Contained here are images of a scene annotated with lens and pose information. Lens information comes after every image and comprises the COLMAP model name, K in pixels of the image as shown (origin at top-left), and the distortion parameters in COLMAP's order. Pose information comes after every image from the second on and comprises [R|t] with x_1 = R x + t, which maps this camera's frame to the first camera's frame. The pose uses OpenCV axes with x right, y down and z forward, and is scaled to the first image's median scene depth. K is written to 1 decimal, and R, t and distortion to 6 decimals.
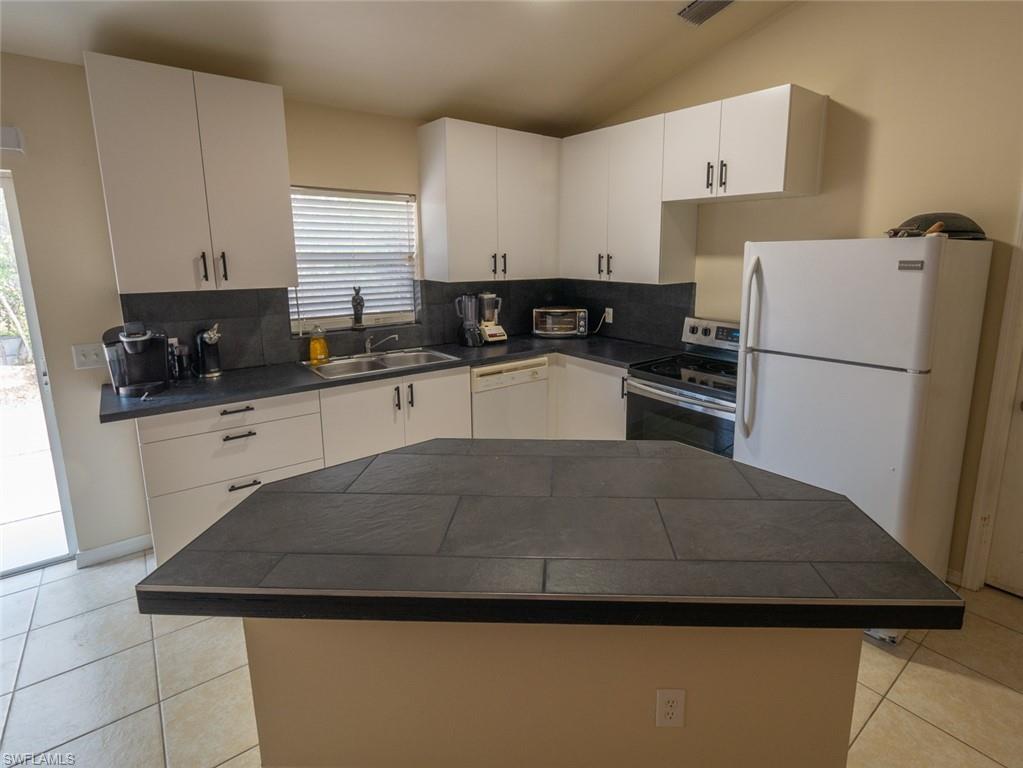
lens RADIAL K [[517.2, 0, 547.3], [0, 517.2, 346.1], [0, 0, 1]] dist [-0.002980, -0.000793]
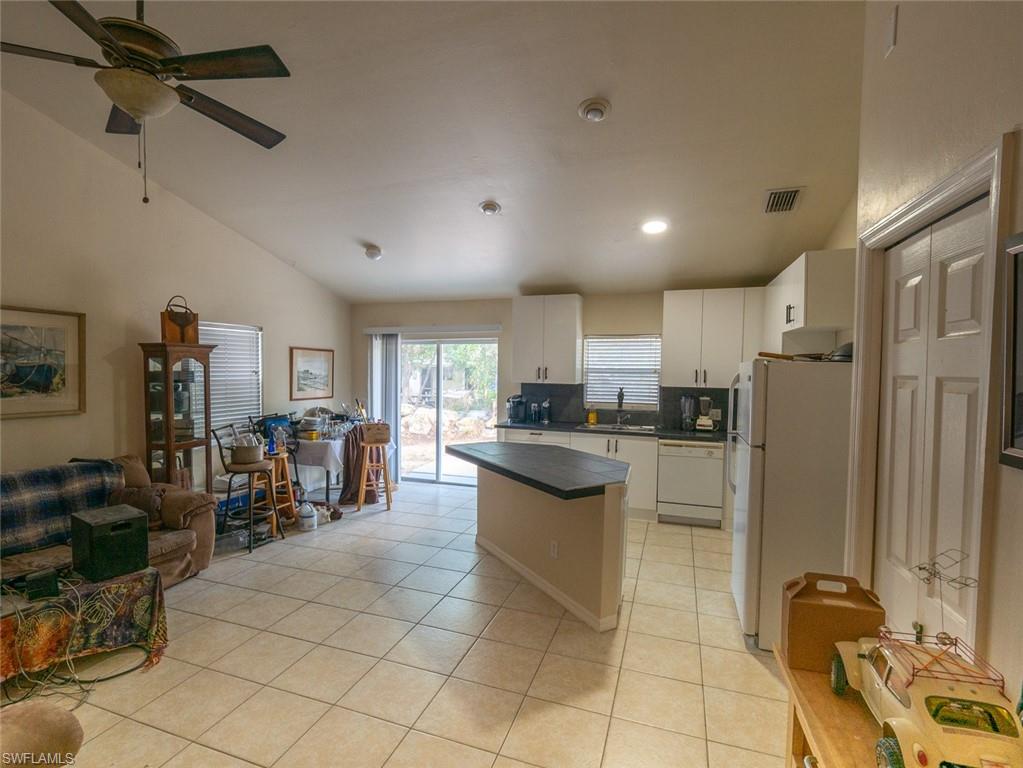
lens RADIAL K [[498.0, 0, 486.8], [0, 498.0, 387.2], [0, 0, 1]] dist [0.000458, -0.000124]
pose [[0.493886, 0.038823, -0.868659, 0.914258], [-0.165443, 0.984949, -0.050044, 0.049161], [0.853642, 0.168430, 0.492876, -0.249028]]
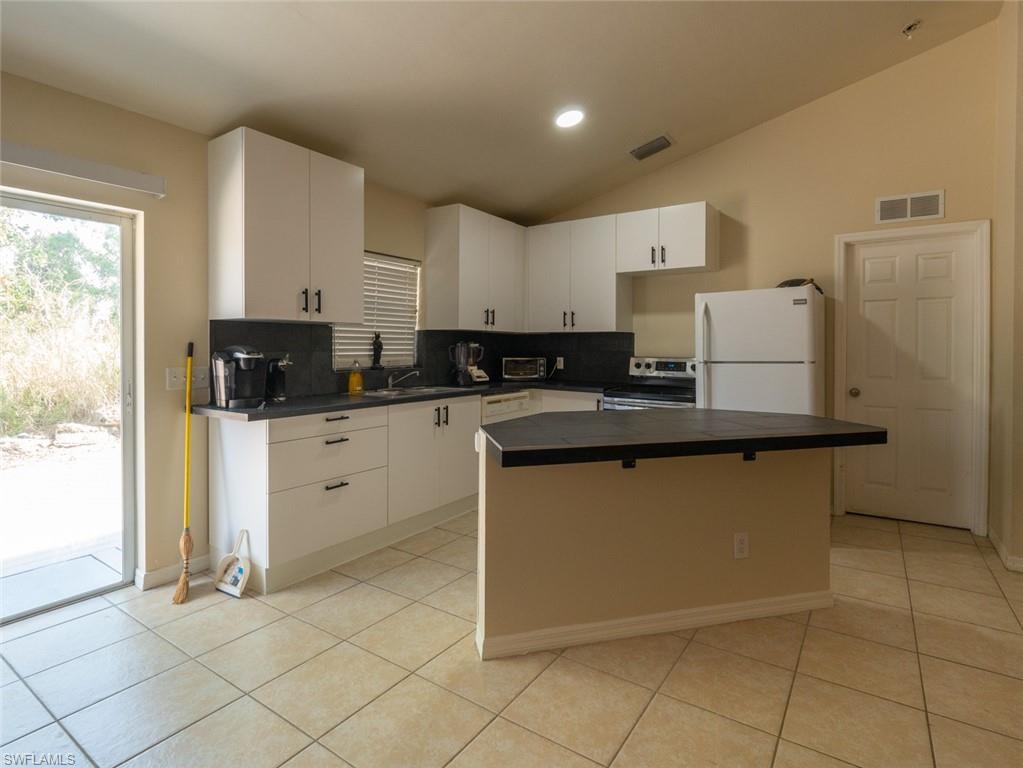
lens RADIAL K [[510.3, 0, 538.8], [0, 510.3, 348.8], [0, 0, 1]] dist [0.001055, -0.000323]
pose [[0.953052, 0.001146, 0.302805, -0.379381], [0.052322, 0.984328, -0.168406, 0.139908], [-0.298253, 0.176343, 0.938056, -0.194852]]
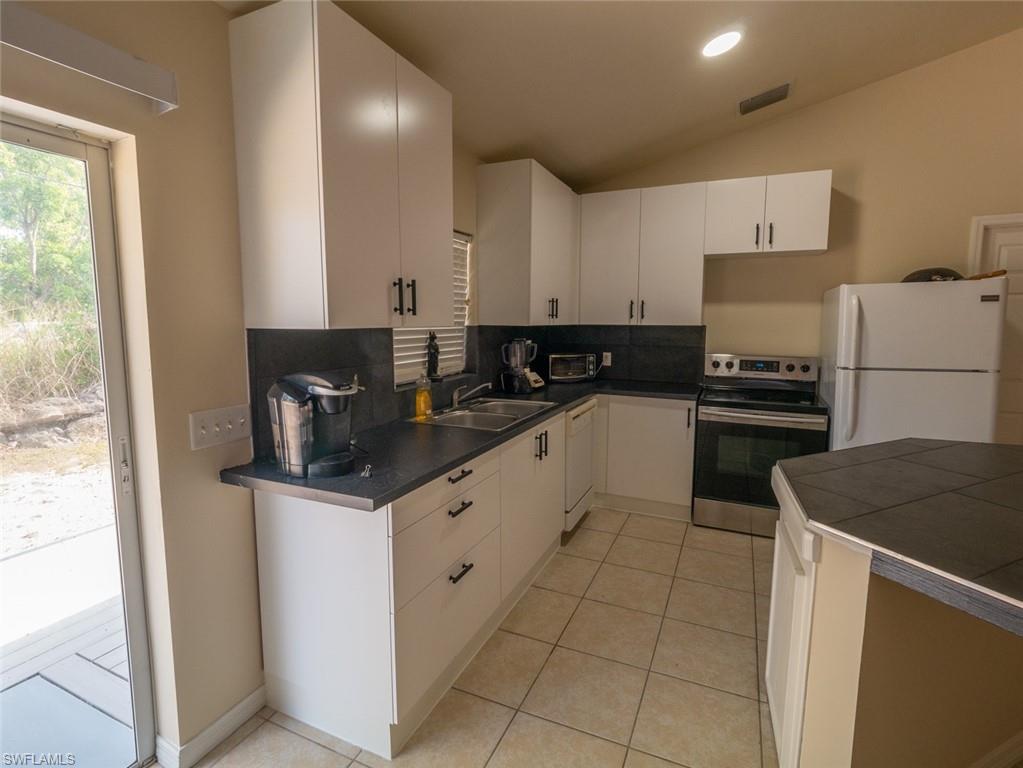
lens RADIAL K [[492.5, 0, 515.5], [0, 492.5, 365.7], [0, 0, 1]] dist [-0.001212, -0.000696]
pose [[0.895627, -0.041888, 0.442830, -0.629260], [0.080074, 0.994475, -0.067883, 0.011262], [-0.437539, 0.096257, 0.894032, 0.202583]]
